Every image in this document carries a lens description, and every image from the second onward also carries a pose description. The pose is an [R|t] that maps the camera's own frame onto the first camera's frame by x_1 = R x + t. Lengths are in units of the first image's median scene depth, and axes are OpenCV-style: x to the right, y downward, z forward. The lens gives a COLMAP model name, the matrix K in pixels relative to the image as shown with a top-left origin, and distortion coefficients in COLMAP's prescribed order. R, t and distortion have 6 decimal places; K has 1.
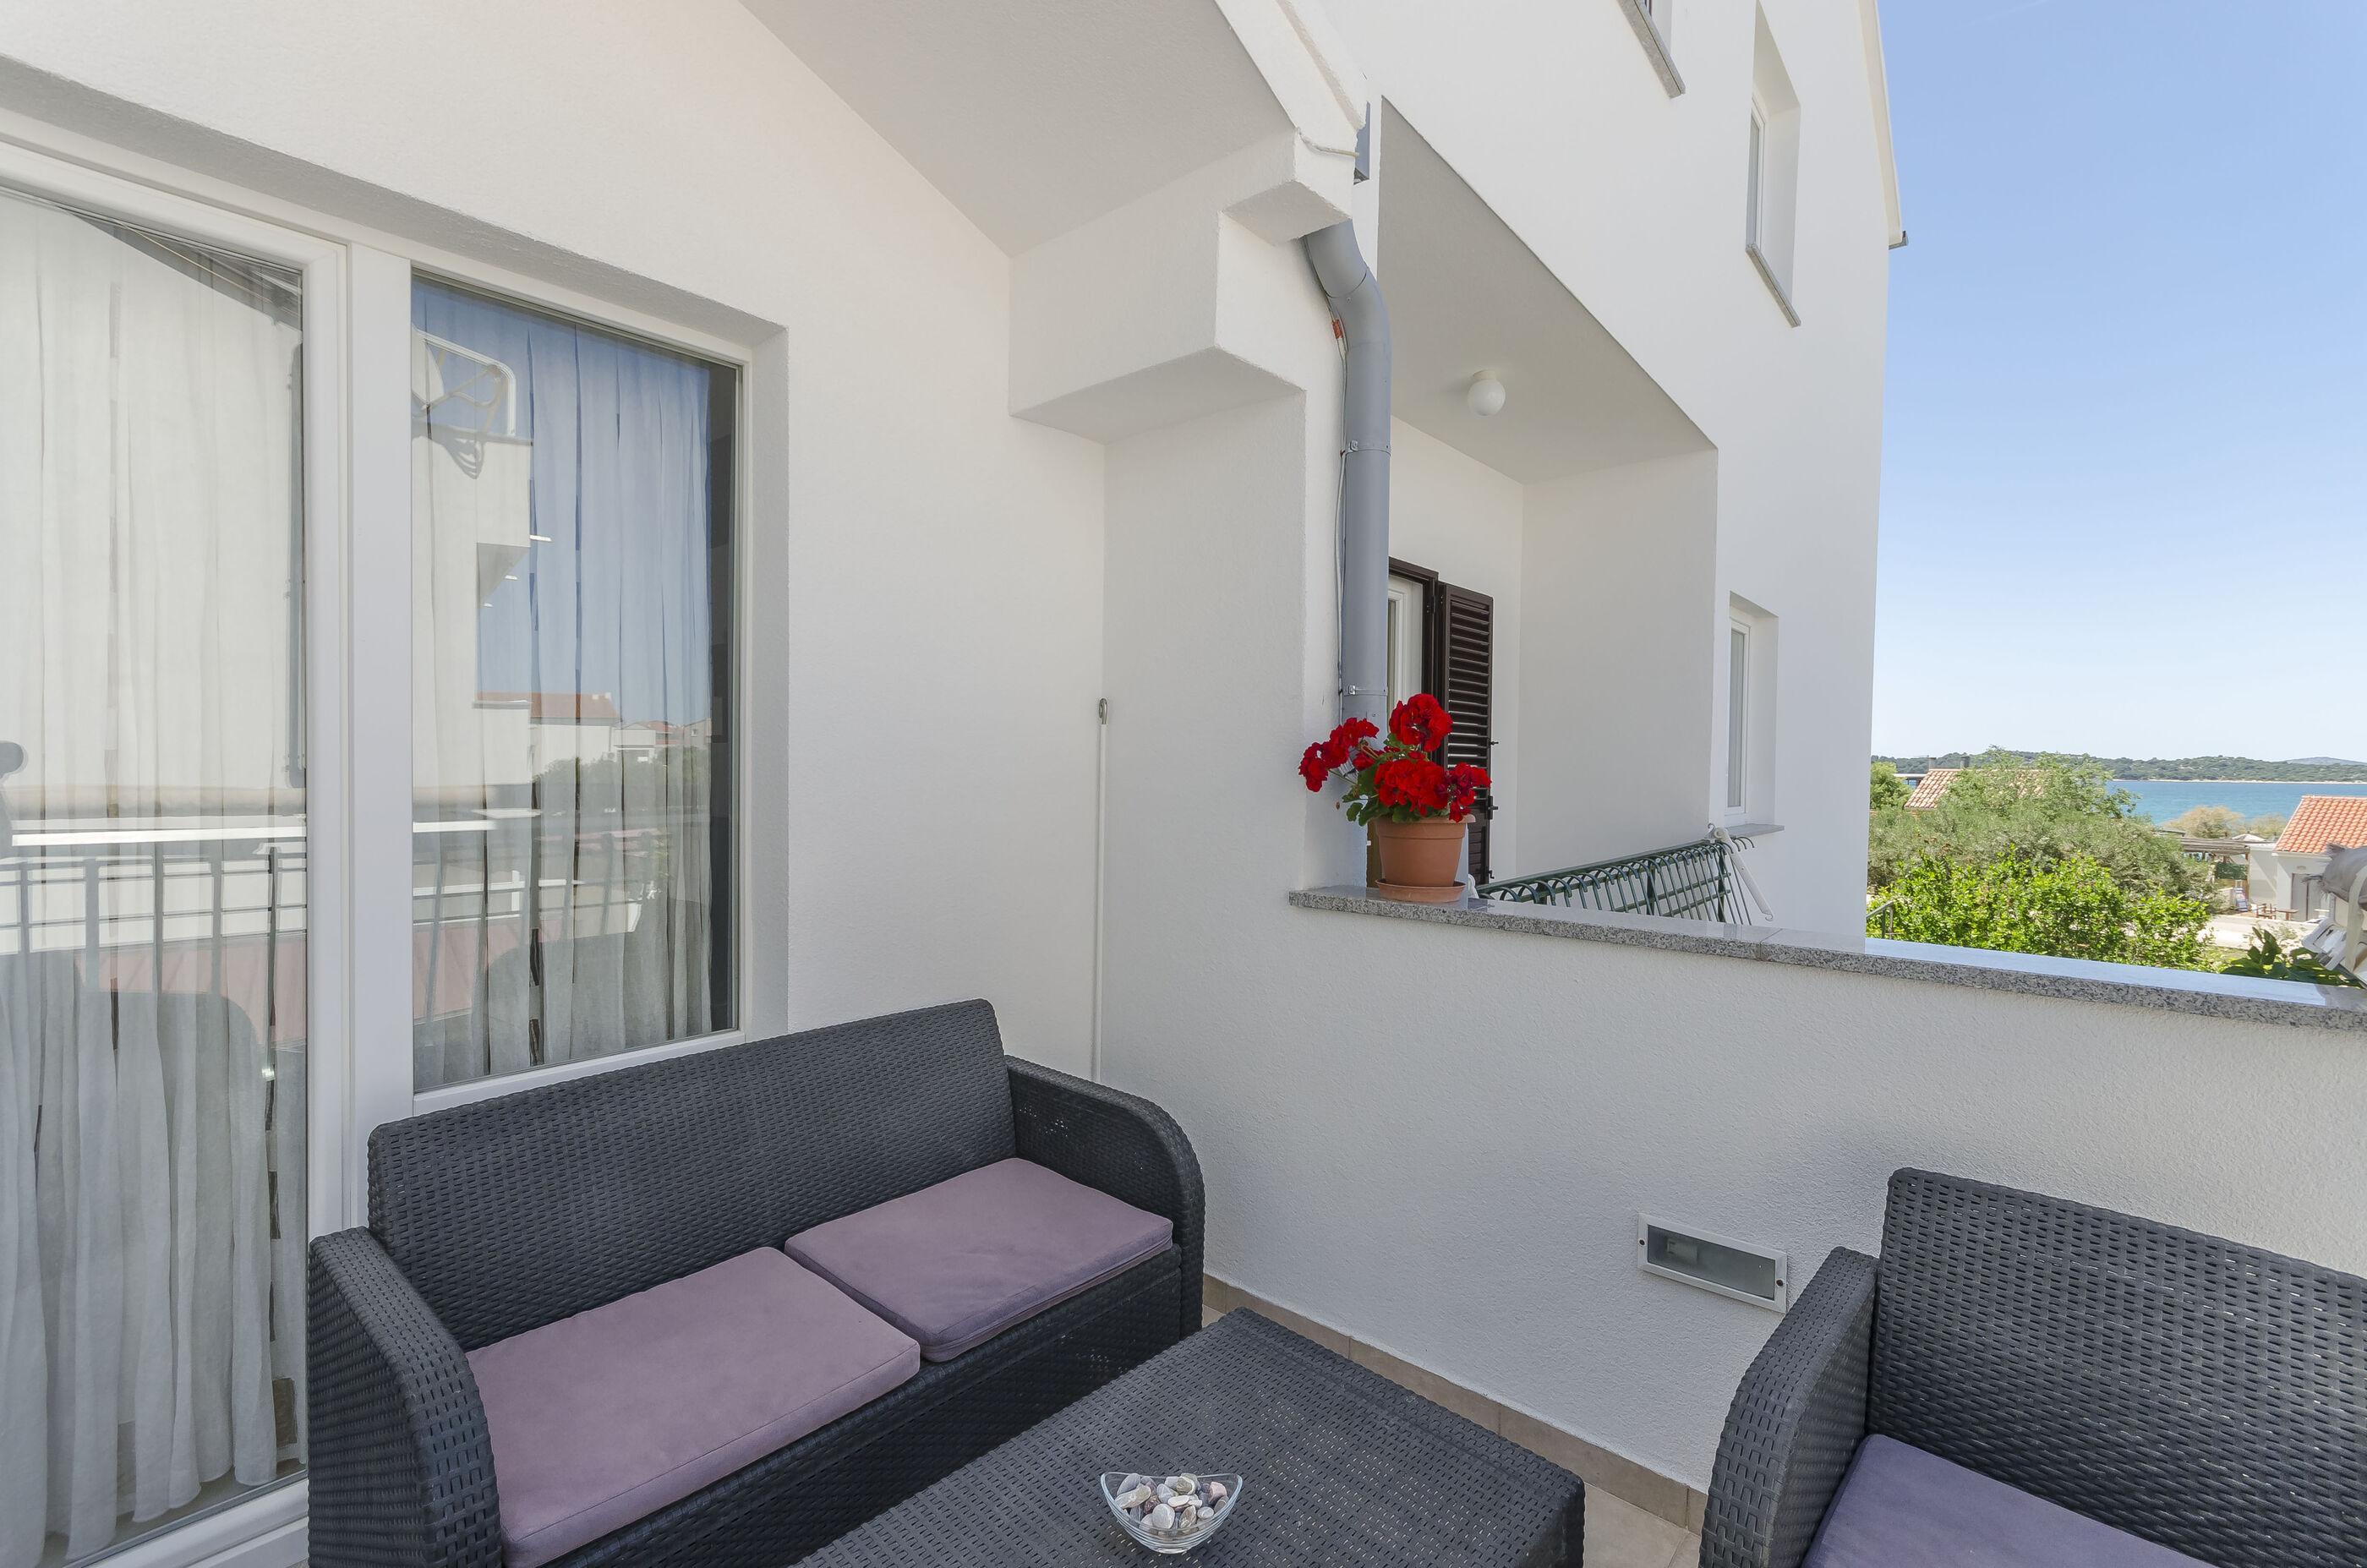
lens RADIAL K [[1024.7, 0, 1195.3], [0, 1024.7, 759.8], [0, 0, 1]] dist [-0.000077, -0.000008]
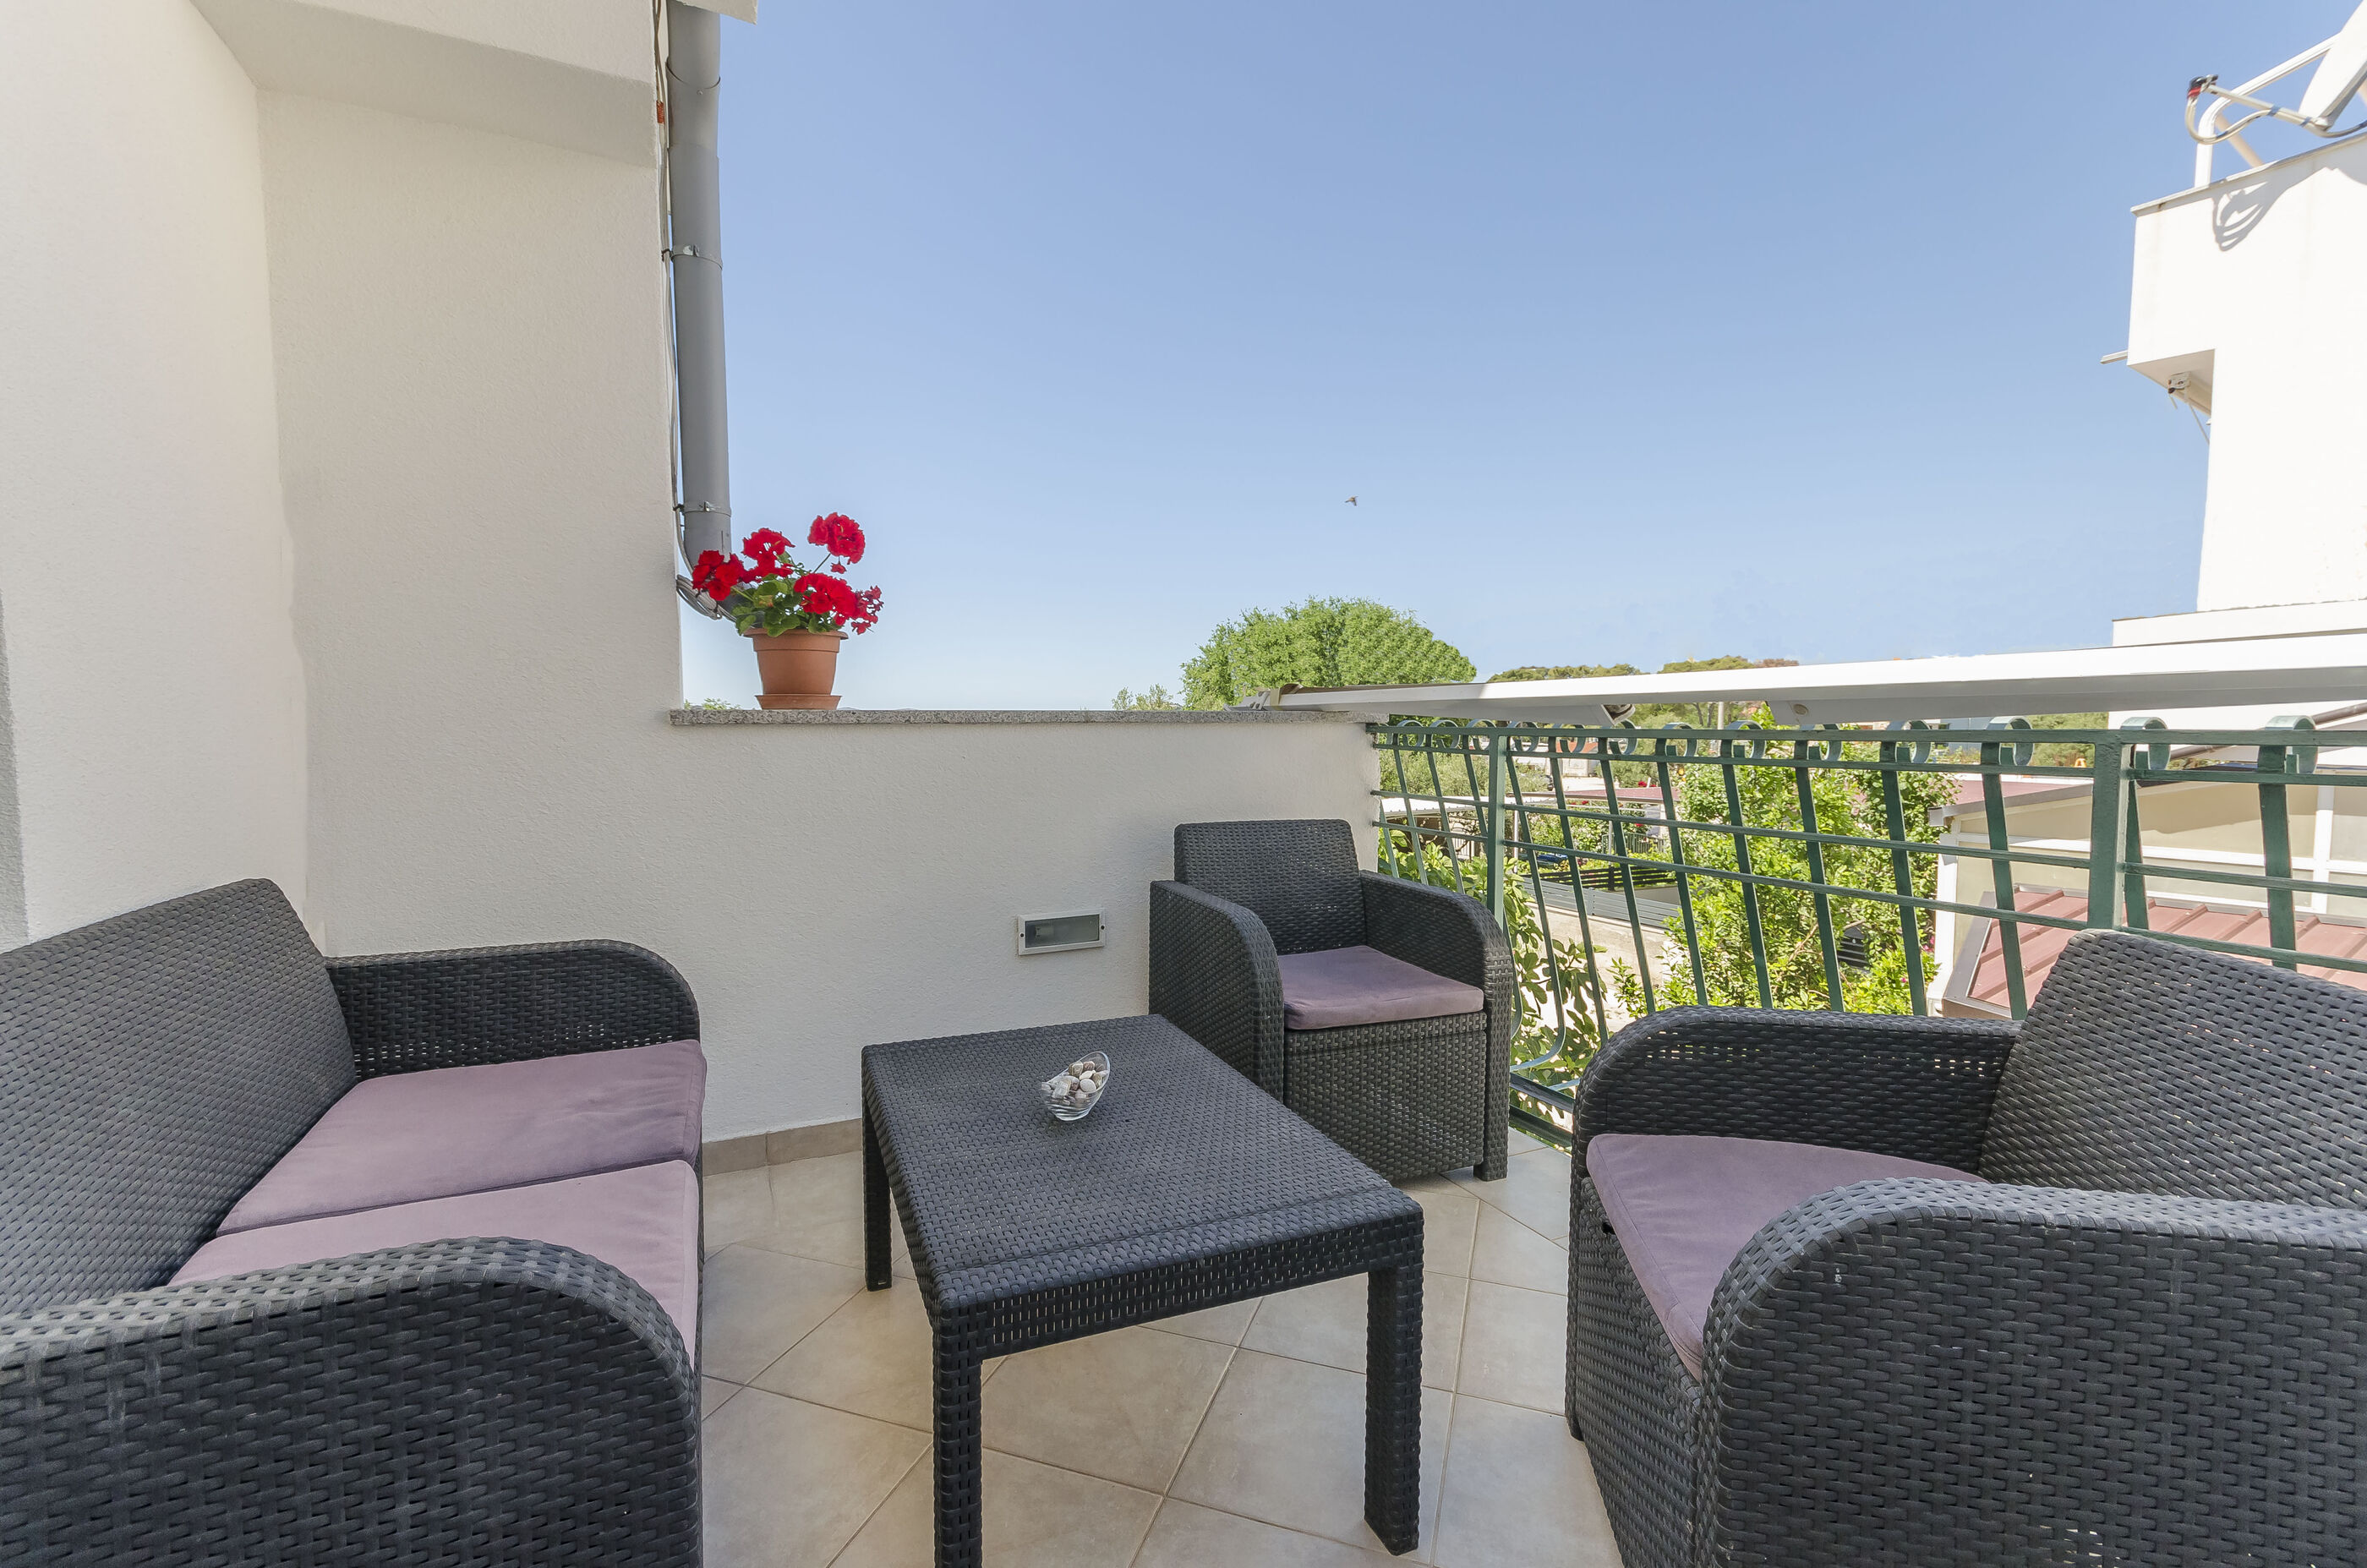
lens RADIAL K [[1024.7, 0, 1195.3], [0, 1024.7, 759.8], [0, 0, 1]] dist [-0.000077, -0.000008]
pose [[0.413017, -0.053476, 0.909152, -0.351940], [0.003898, 0.998369, 0.056953, 0.074765], [-0.910715, -0.019979, 0.412552, 0.103557]]
